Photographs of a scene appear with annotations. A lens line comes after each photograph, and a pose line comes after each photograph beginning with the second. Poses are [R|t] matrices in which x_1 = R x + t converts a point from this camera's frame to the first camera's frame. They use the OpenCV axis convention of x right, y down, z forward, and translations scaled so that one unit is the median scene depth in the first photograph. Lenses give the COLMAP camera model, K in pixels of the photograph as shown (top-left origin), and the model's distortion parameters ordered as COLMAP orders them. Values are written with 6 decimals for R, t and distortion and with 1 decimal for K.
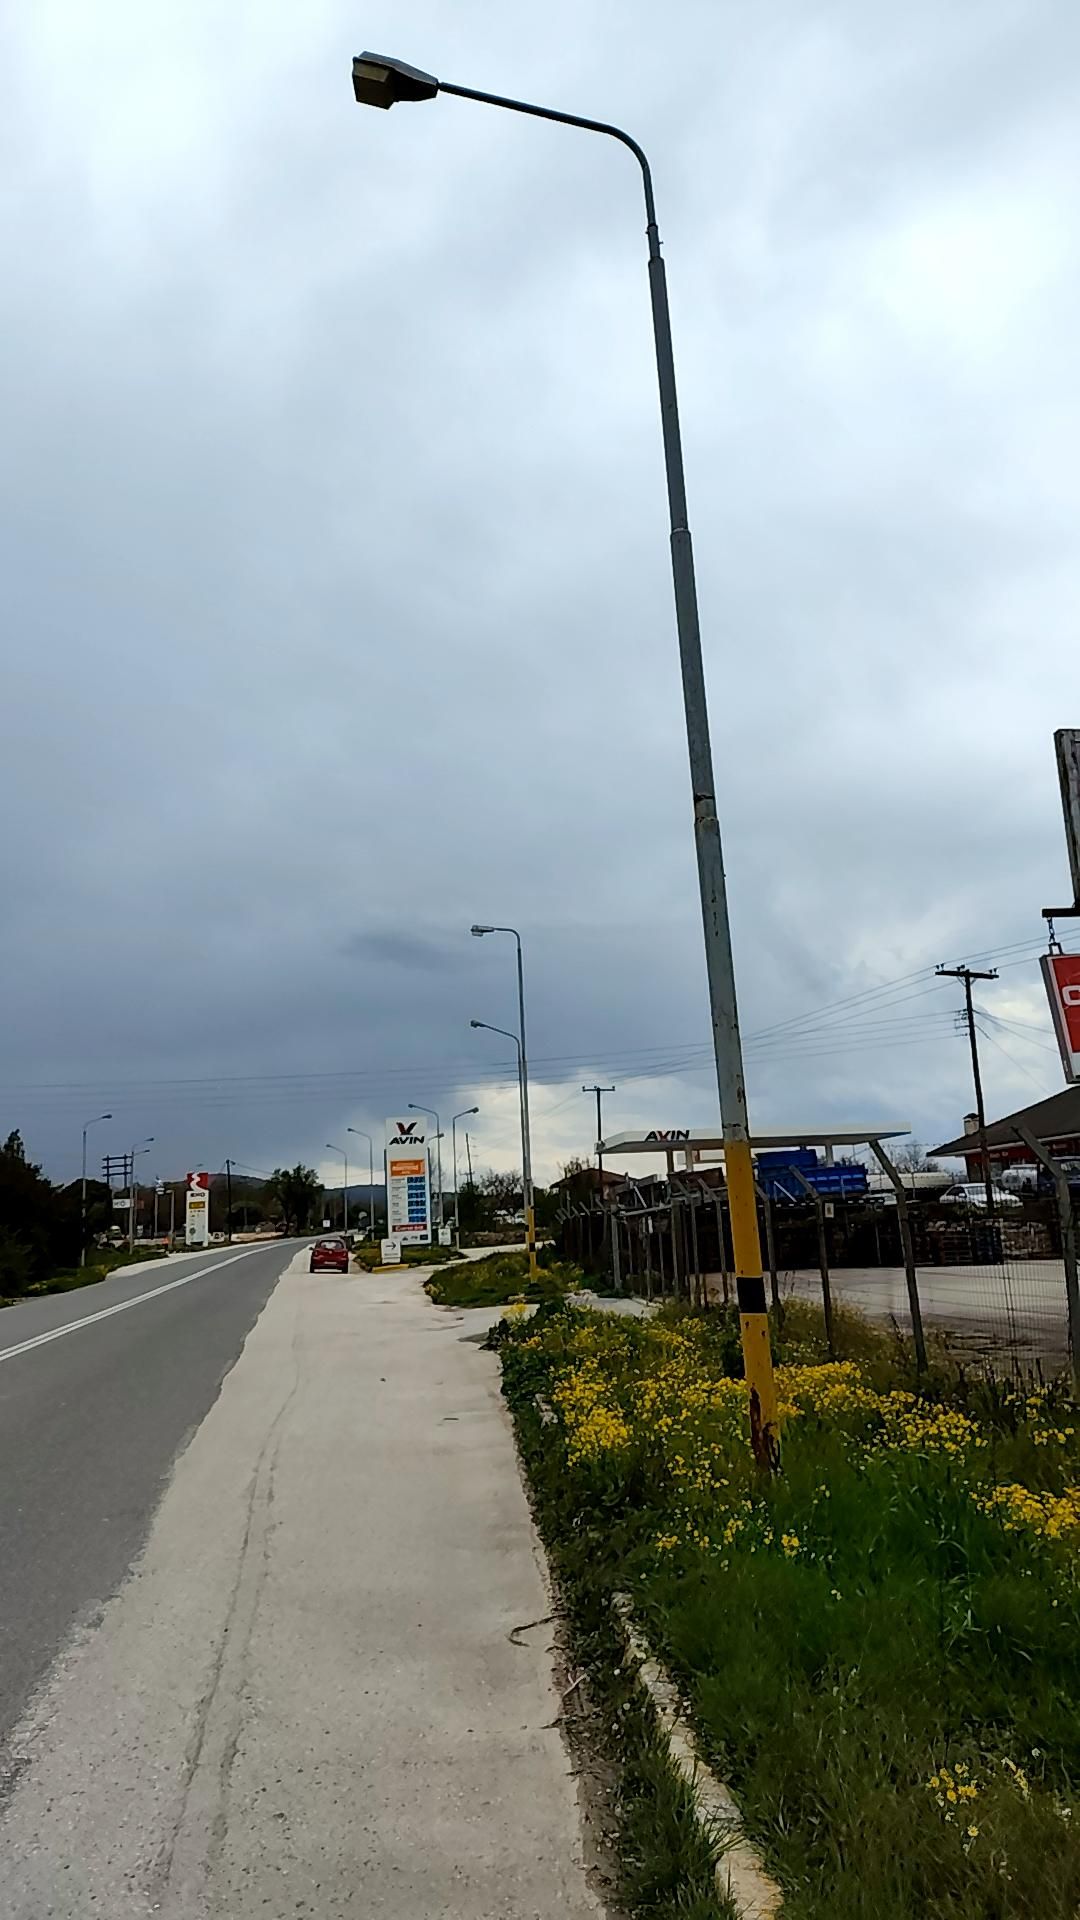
lens RADIAL K [[1639.2, 0, 540.0], [0, 1639.2, 926.6], [0, 0, 1]] dist [0.152835, 0.000772]
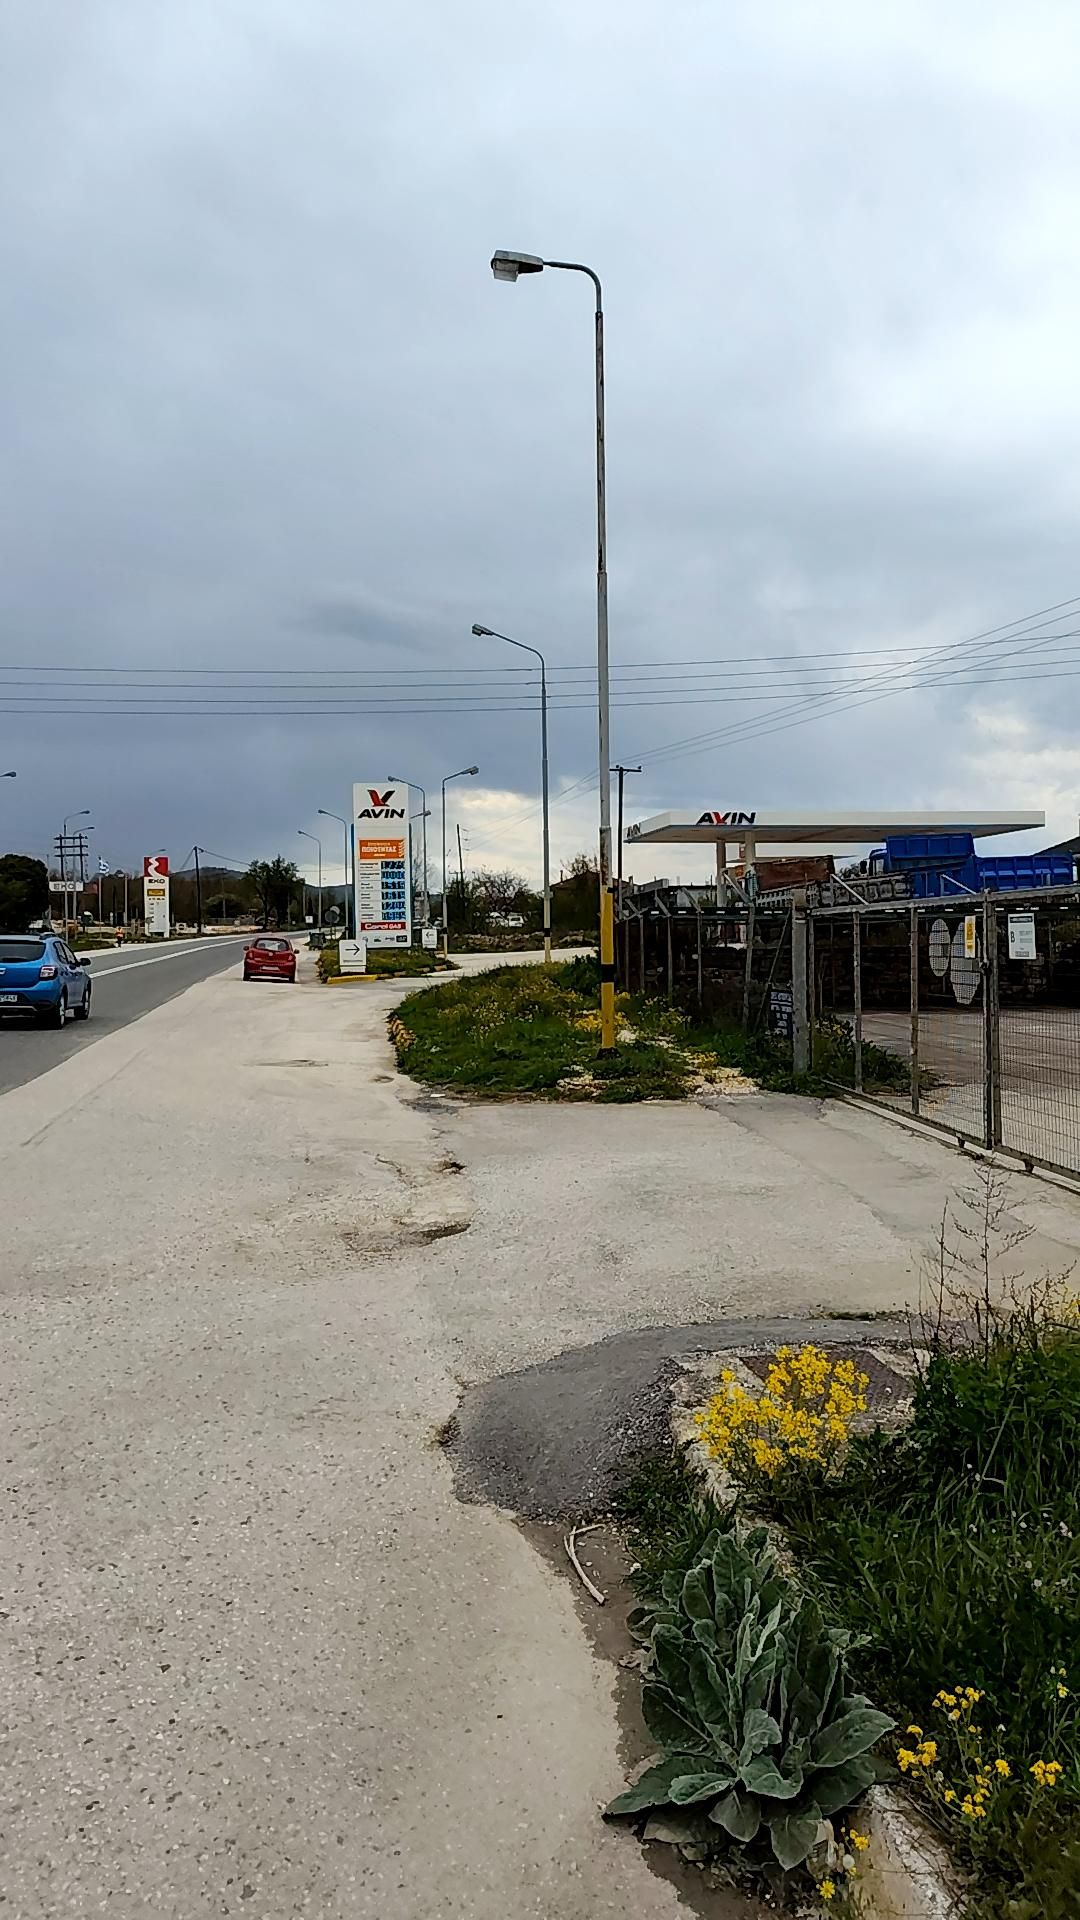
lens RADIAL K [[1639.2, 0, 540.0], [0, 1639.2, 926.6], [0, 0, 1]] dist [0.152835, 0.000772]
pose [[0.999351, 0.034886, 0.009025, -0.012029], [-0.035930, 0.983703, 0.176175, 0.042012], [-0.002732, -0.176385, 0.984317, 0.228321]]
